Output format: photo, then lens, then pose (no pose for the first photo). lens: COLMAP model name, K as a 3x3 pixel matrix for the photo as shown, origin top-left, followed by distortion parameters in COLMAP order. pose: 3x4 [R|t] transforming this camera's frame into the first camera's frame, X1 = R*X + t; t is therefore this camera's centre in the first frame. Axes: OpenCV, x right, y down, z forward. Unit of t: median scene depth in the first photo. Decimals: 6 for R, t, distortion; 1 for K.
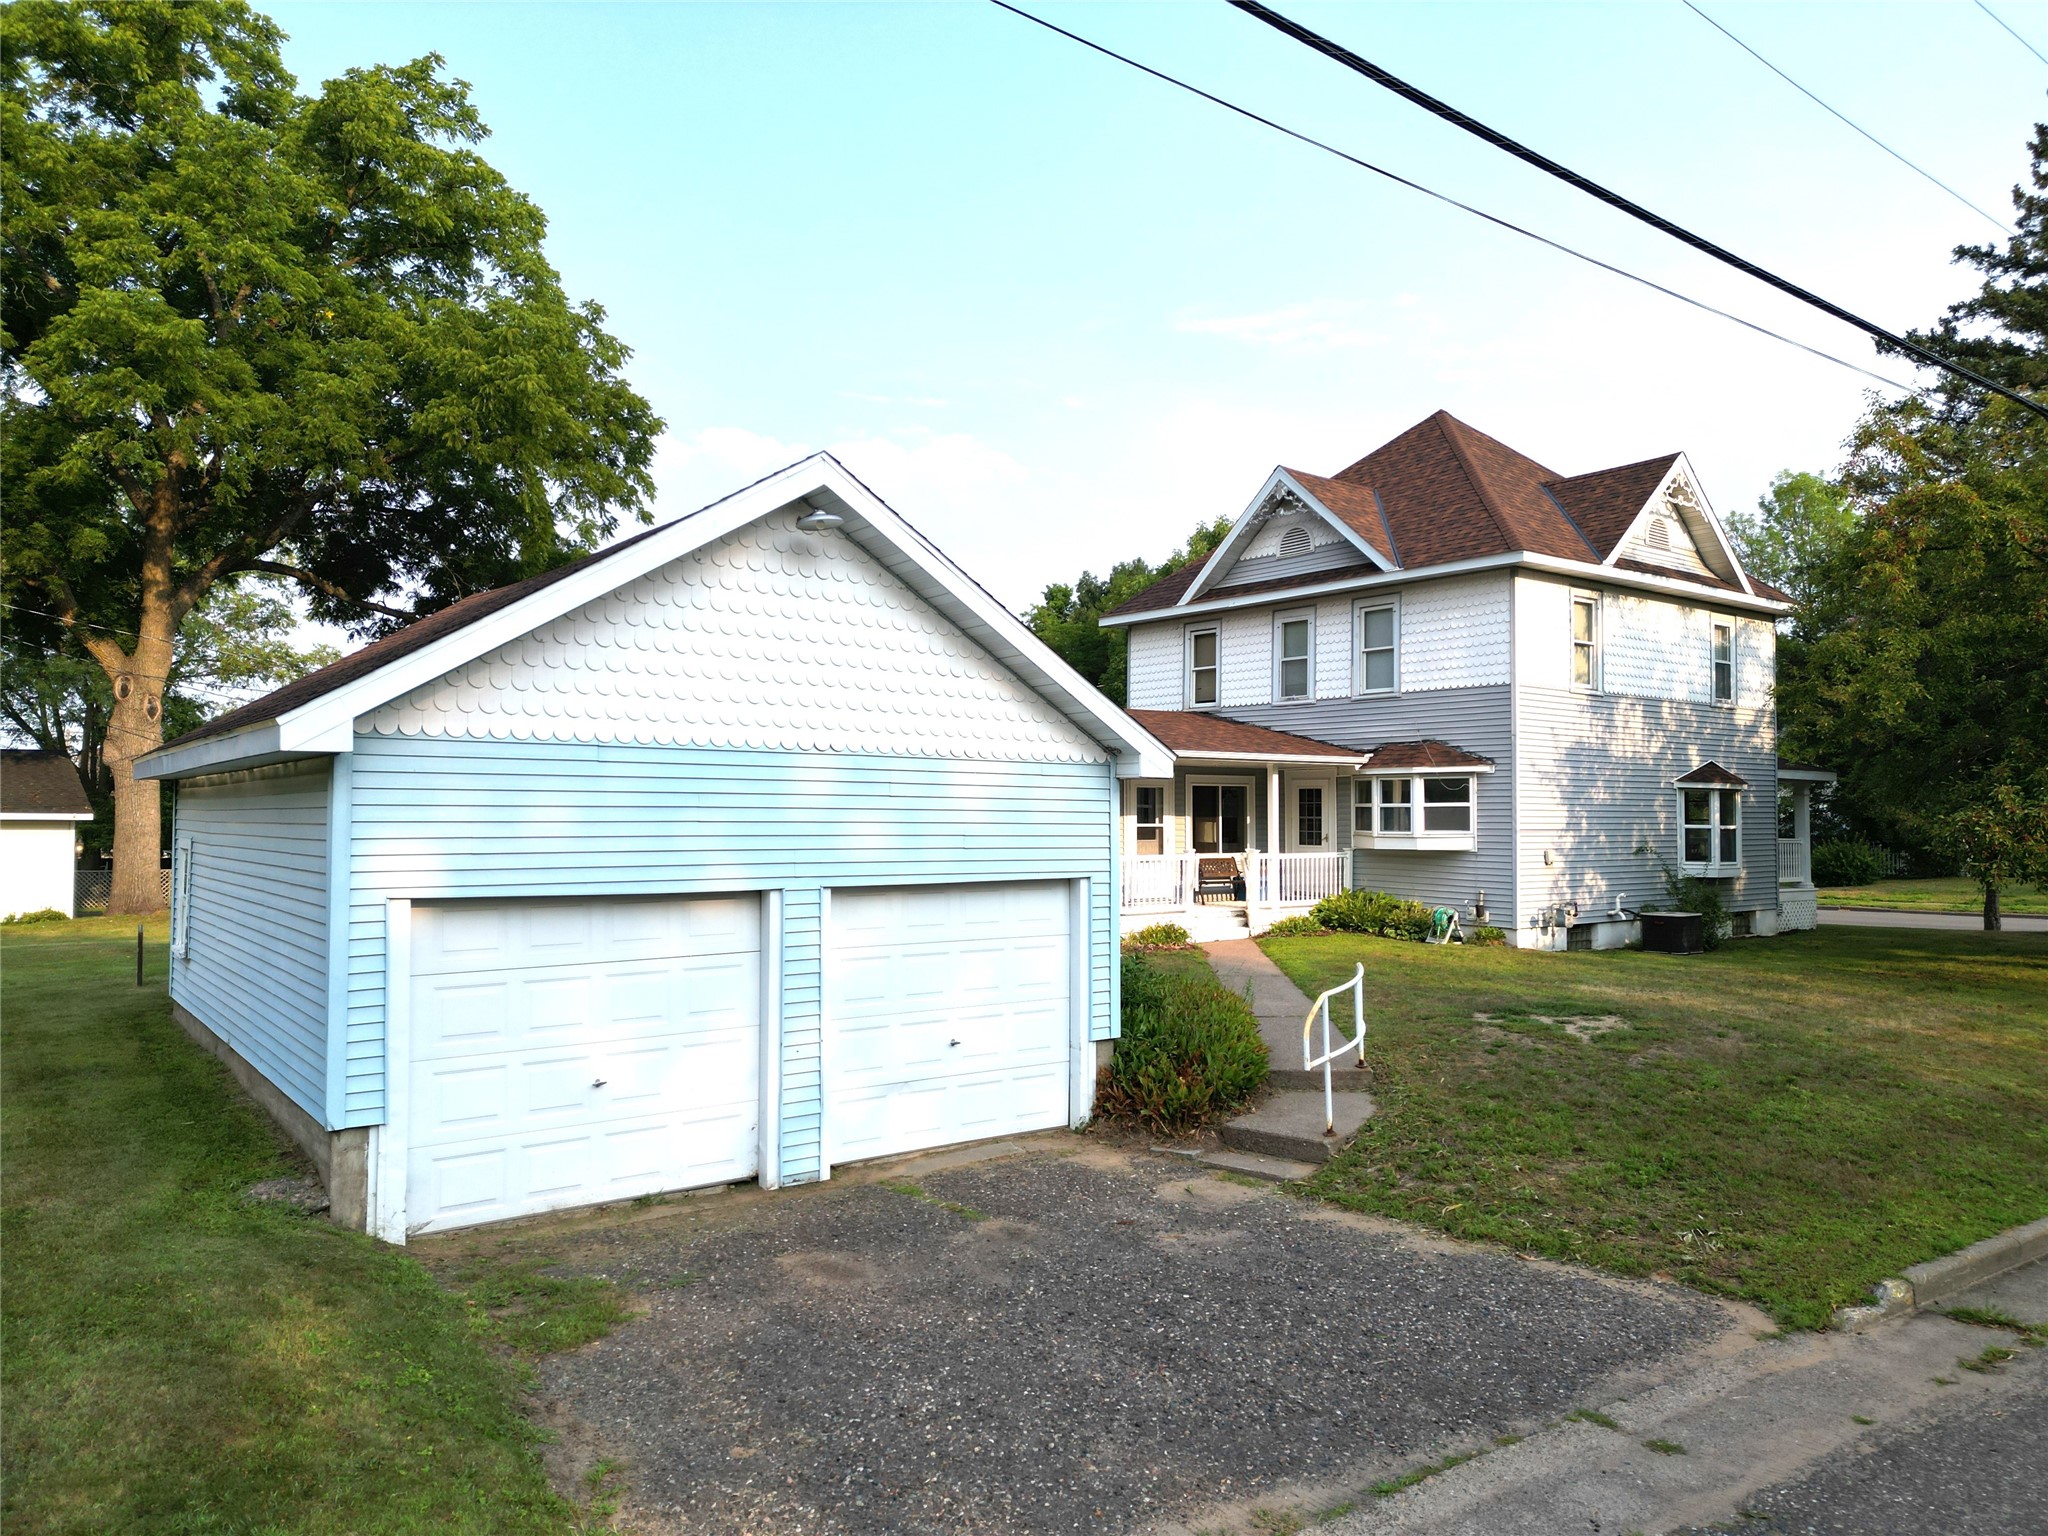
lens RADIAL K [[1457.3, 0, 1027.4], [0, 1457.3, 755.7], [0, 0, 1]] dist [0.080978, -0.074125]
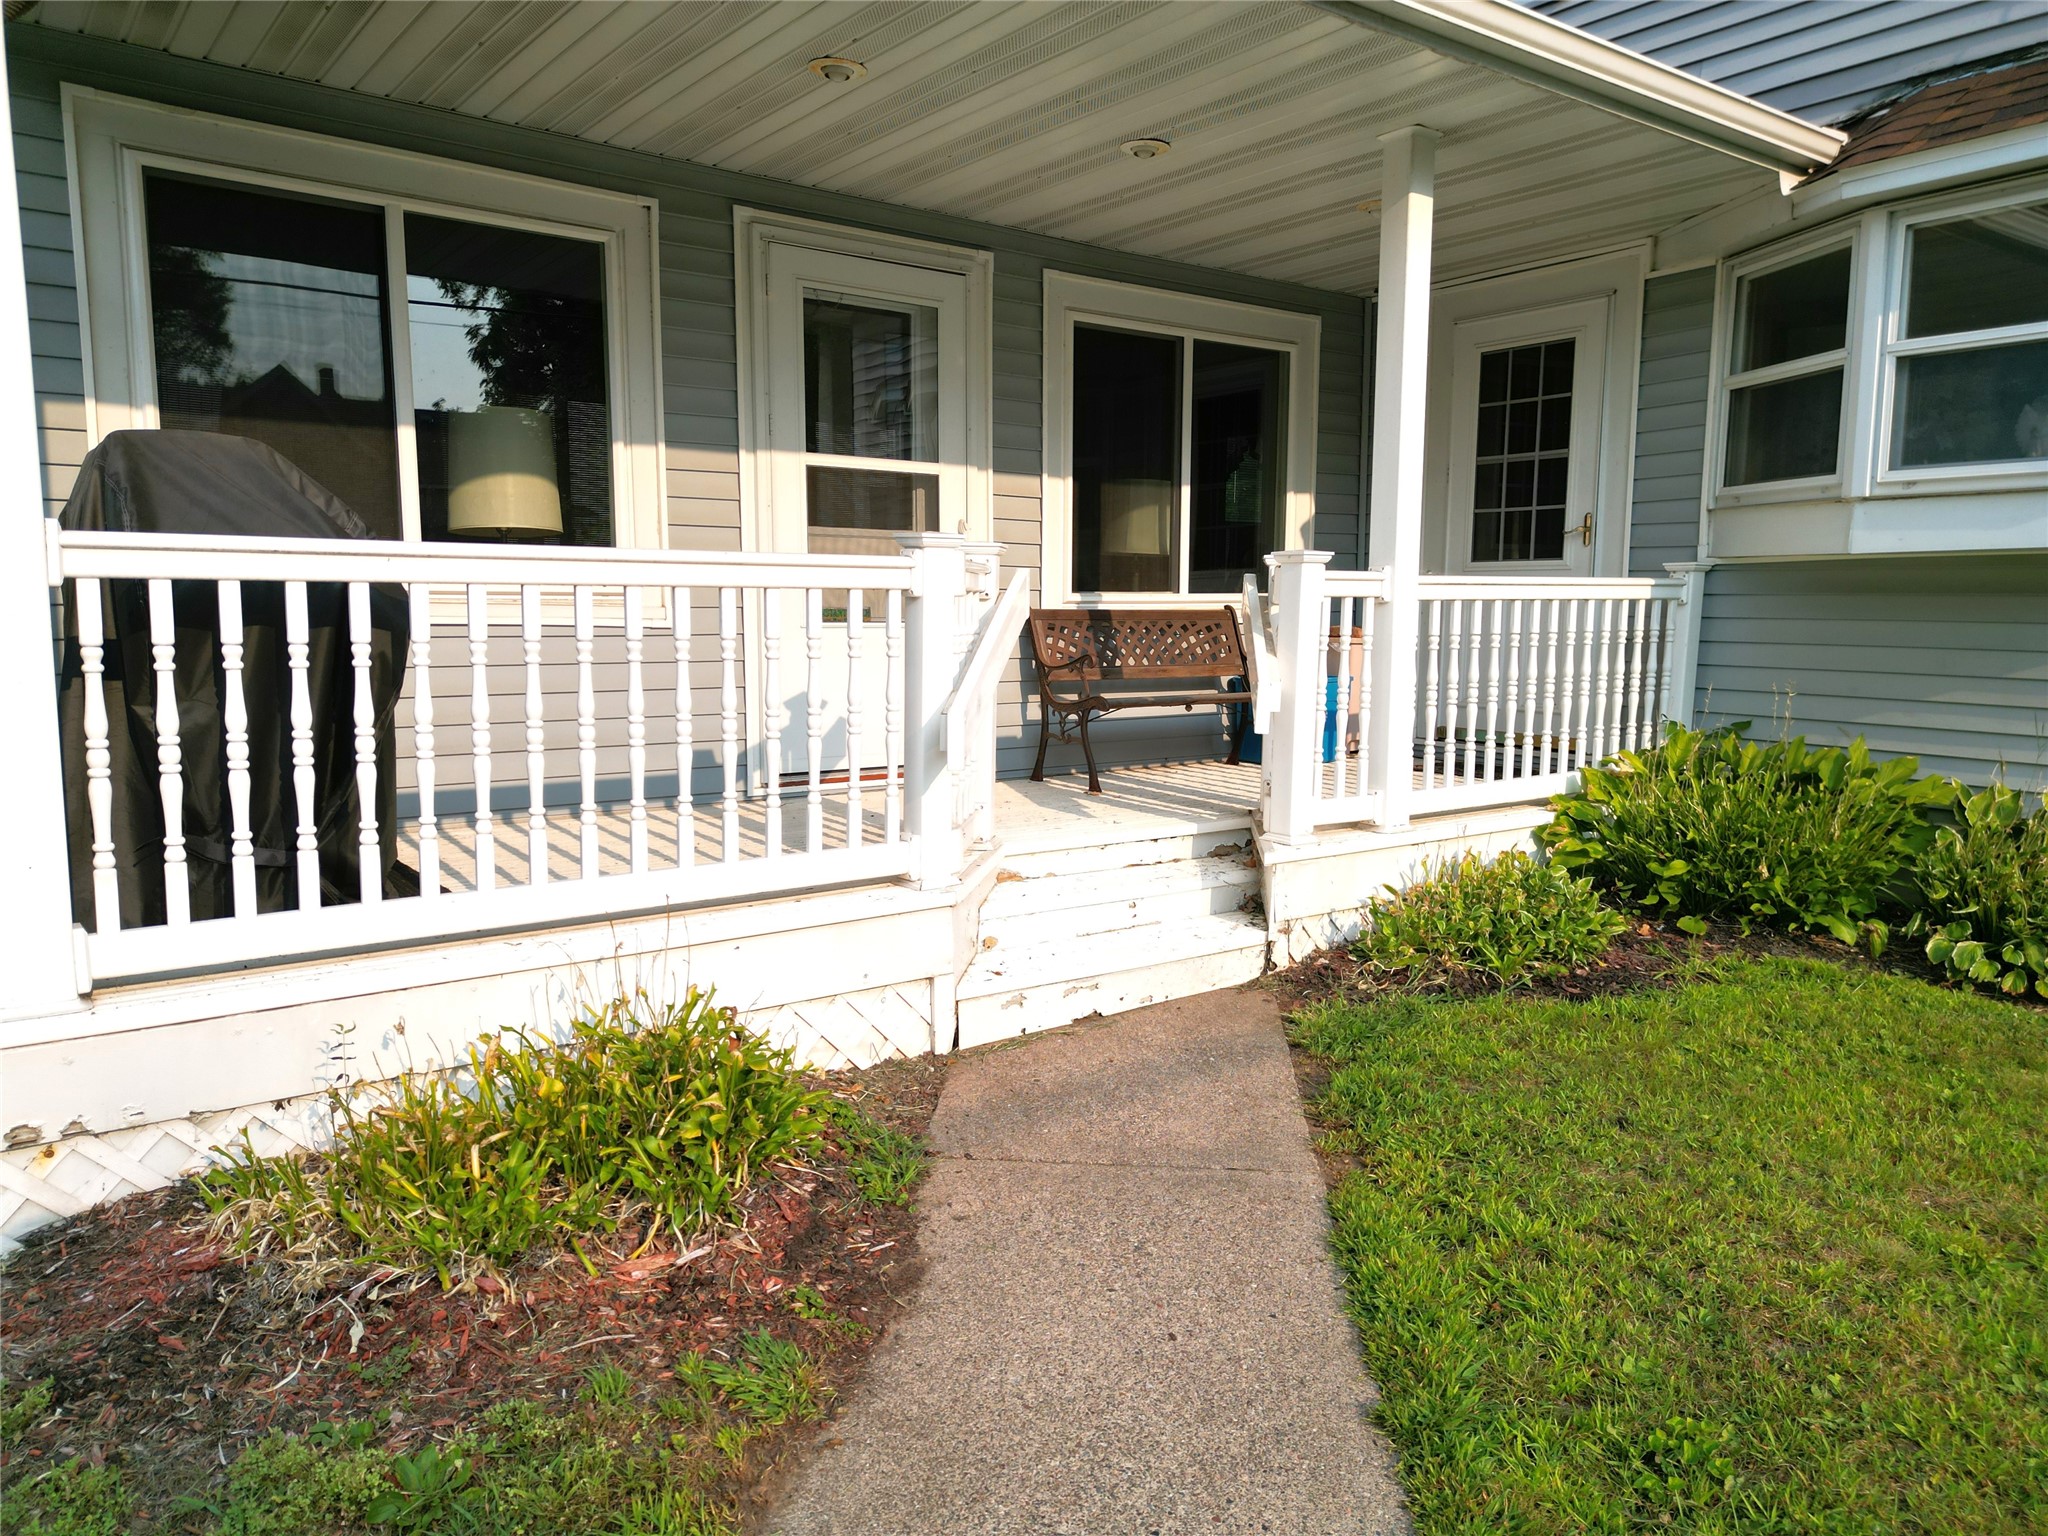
lens RADIAL K [[1457.3, 0, 1019.8], [0, 1457.3, 761.5], [0, 0, 1]] dist [0.080978, -0.074125]
pose [[0.998875, 0.006721, -0.046940, 0.126472], [0.000416, 0.988623, 0.150415, 0.063067], [0.047417, -0.150265, 0.987508, 0.795985]]
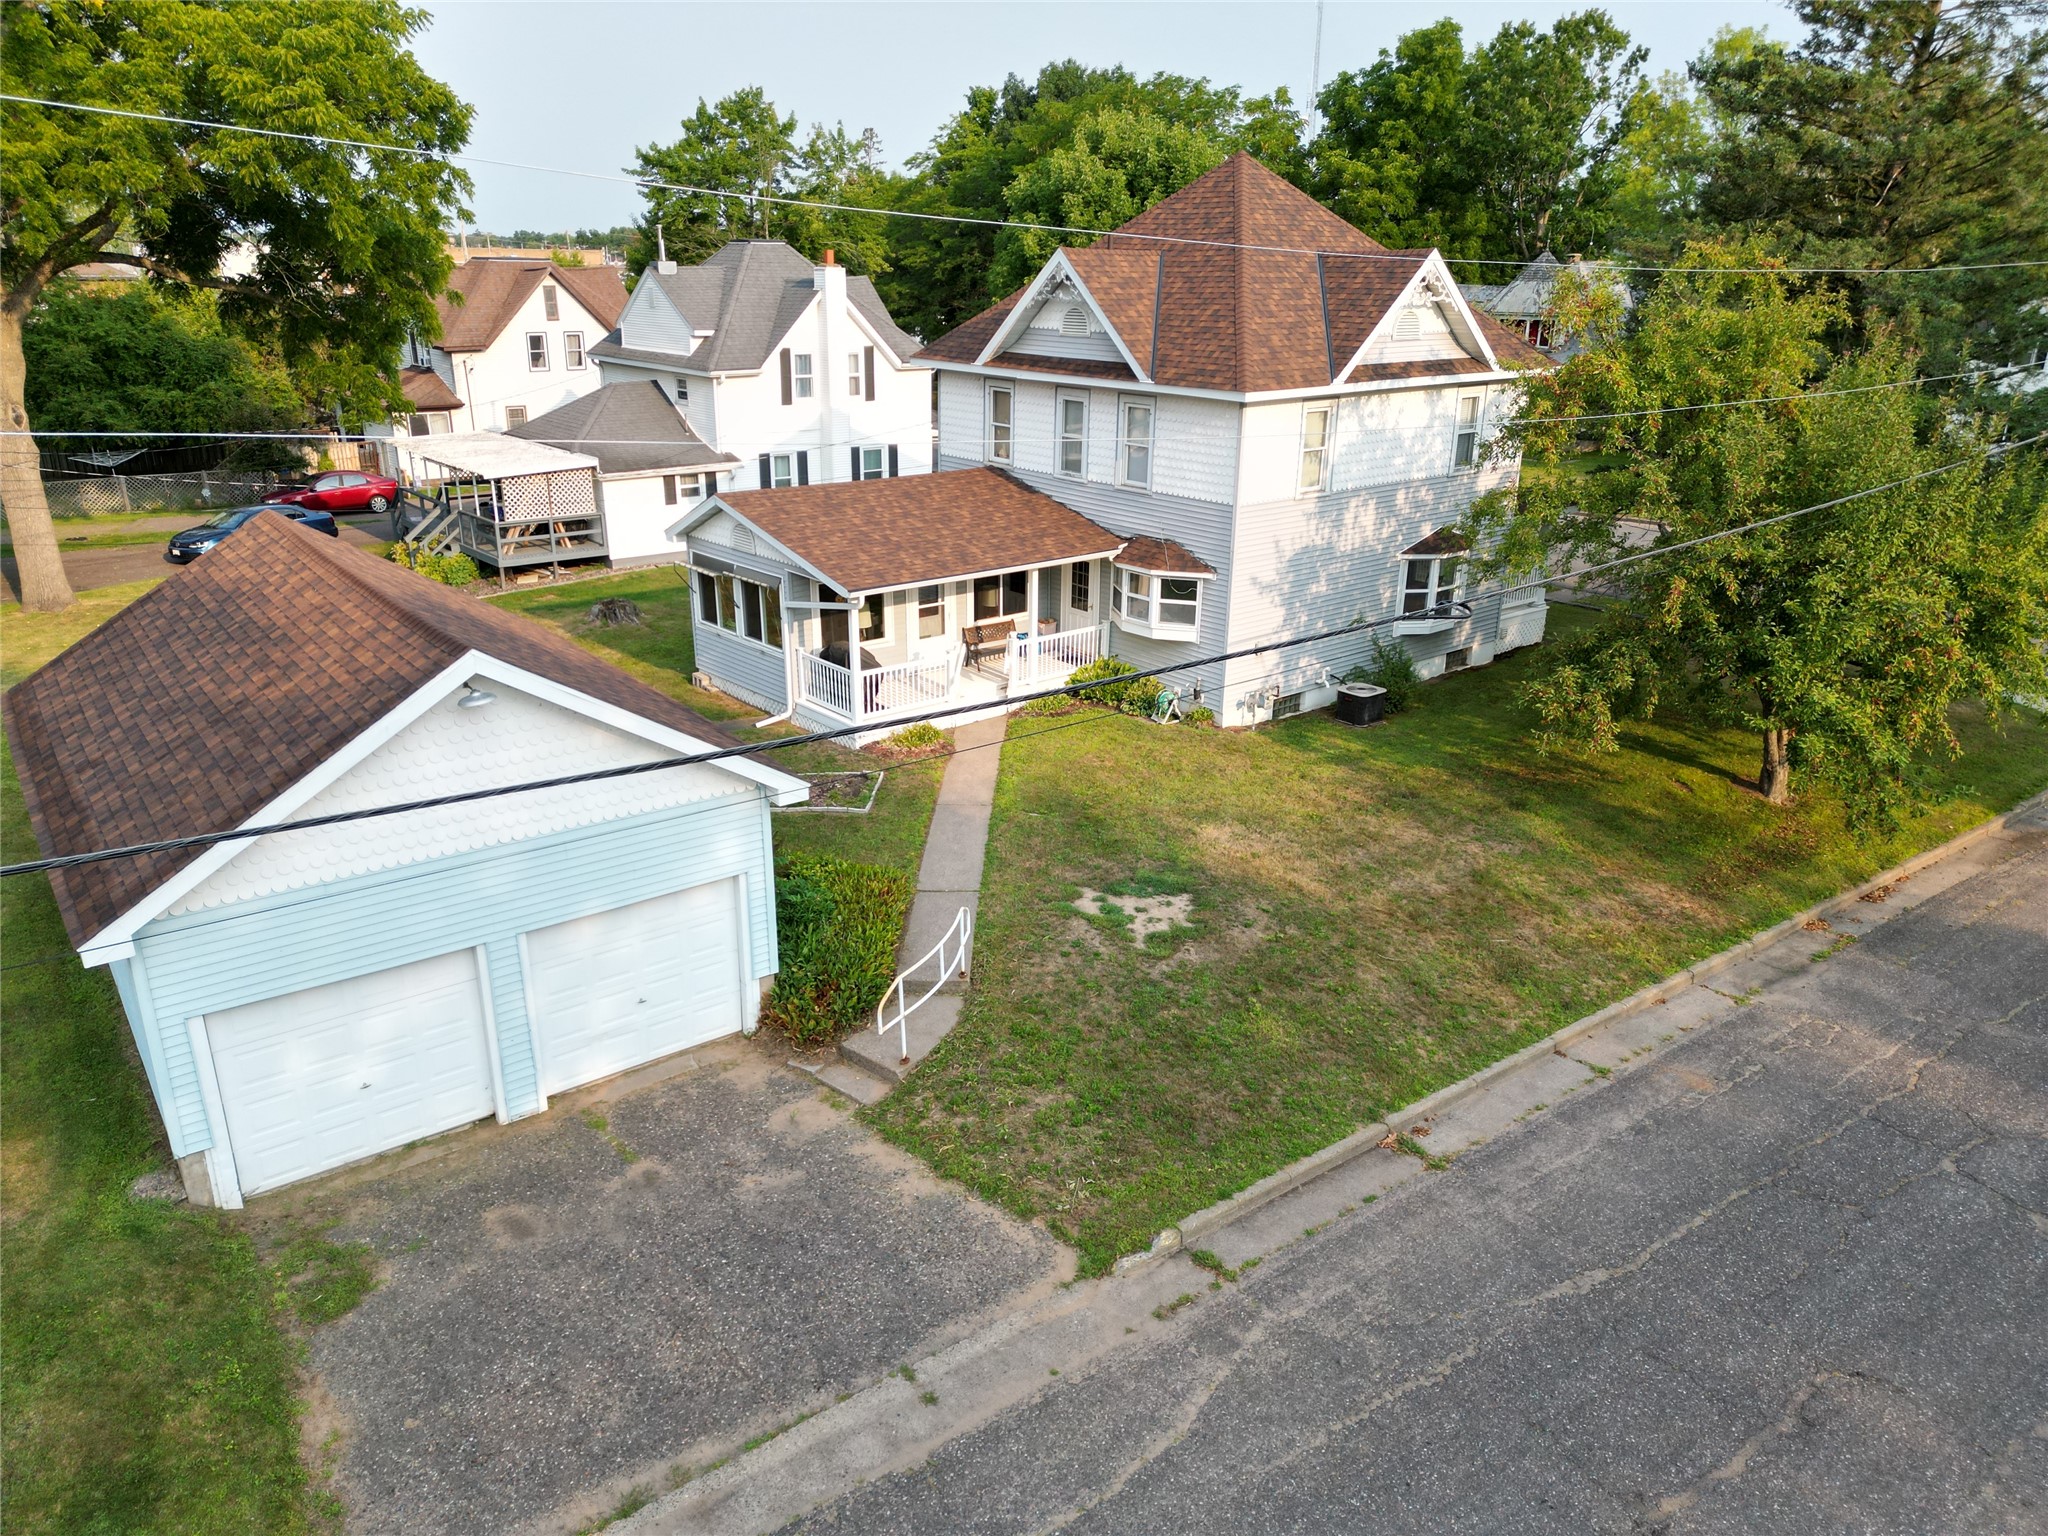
lens RADIAL K [[1457.3, 0, 1029.0], [0, 1457.3, 781.1], [0, 0, 1]] dist [0.080978, -0.074125]
pose [[0.999852, 0.001736, 0.017126, 0.148966], [-0.008033, 0.926995, 0.374987, -0.266025], [-0.015225, -0.375069, 0.926872, -0.116400]]
